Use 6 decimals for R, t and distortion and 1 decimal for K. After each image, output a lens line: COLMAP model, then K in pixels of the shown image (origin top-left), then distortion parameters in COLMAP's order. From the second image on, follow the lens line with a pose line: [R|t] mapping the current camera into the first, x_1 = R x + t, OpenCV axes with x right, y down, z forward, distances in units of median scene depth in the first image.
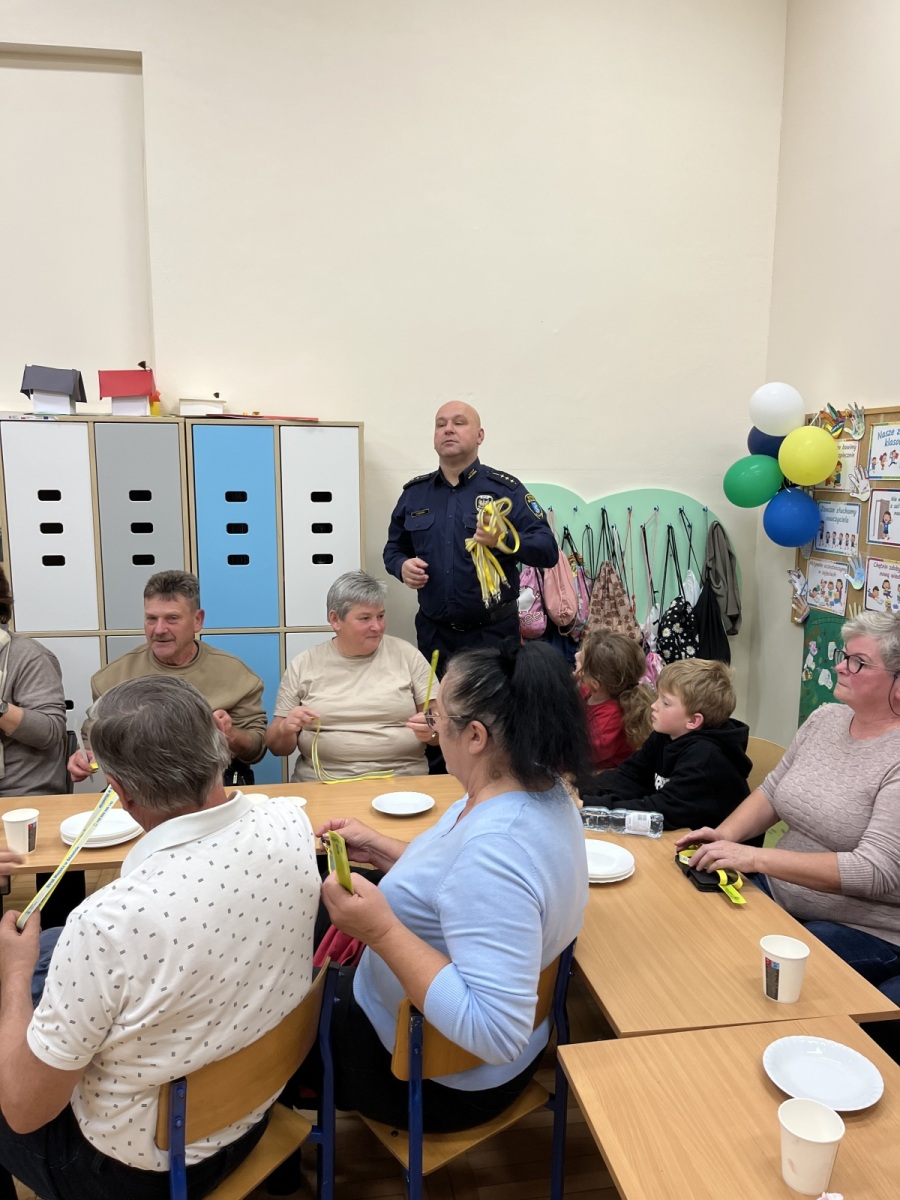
lens RADIAL K [[905.5, 0, 445.2], [0, 905.5, 593.4], [0, 0, 1]] dist [0.010011, -0.008008]
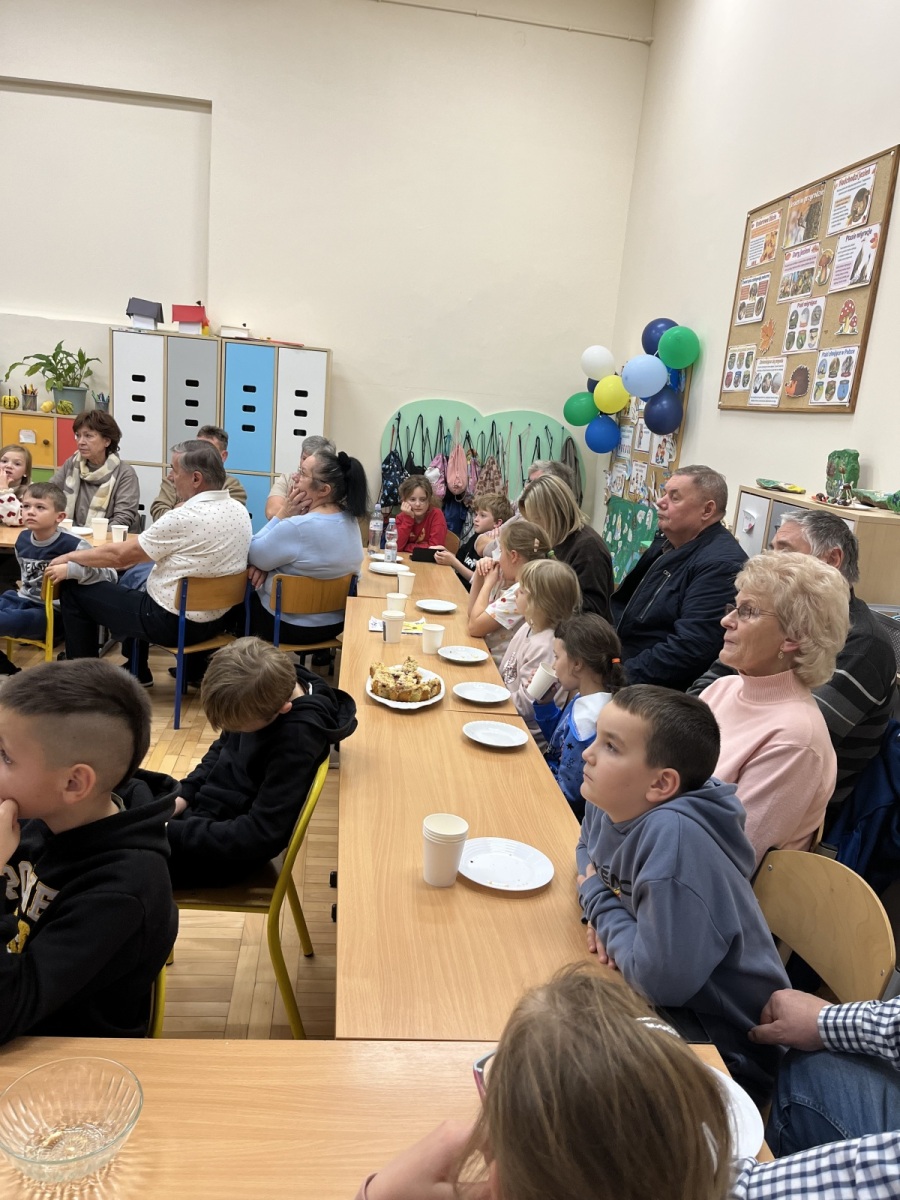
lens RADIAL K [[905.5, 0, 453.4], [0, 905.5, 605.9], [0, 0, 1]] dist [0.010011, -0.008008]
pose [[0.994863, 0.092165, -0.041864, 0.233737], [-0.088821, 0.993165, 0.075727, 0.122220], [0.048557, -0.071619, 0.996249, -0.625233]]
